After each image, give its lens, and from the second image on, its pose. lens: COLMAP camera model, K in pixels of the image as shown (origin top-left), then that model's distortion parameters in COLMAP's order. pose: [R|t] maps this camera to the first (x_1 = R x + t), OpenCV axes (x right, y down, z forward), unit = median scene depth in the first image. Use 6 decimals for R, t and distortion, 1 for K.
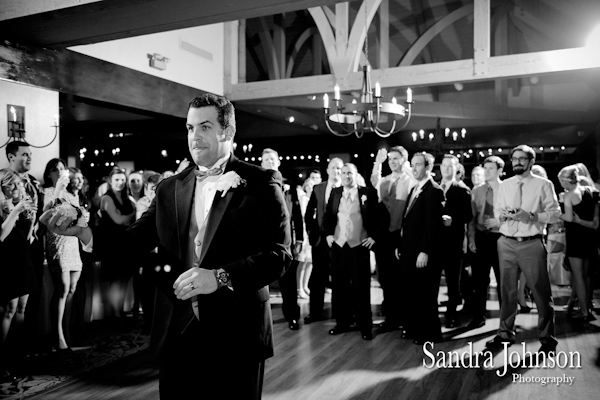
lens RADIAL K [[540.8, 0, 298.3], [0, 540.8, 194.1], [0, 0, 1]] dist [-0.004157, 0.000000]
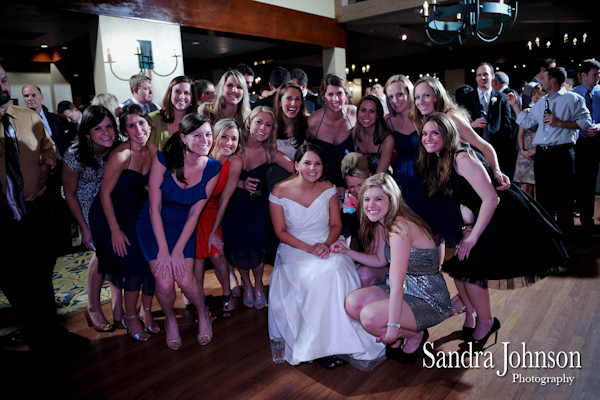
lens RADIAL K [[432.9, 0, 310.0], [0, 432.9, 199.4], [0, 0, 1]] dist [-0.046864, -0.009982]
pose [[0.958976, 0.012710, -0.283202, 0.074125], [0.040907, 0.982335, 0.182605, 0.016229], [0.280521, -0.186698, 0.941516, 0.155743]]
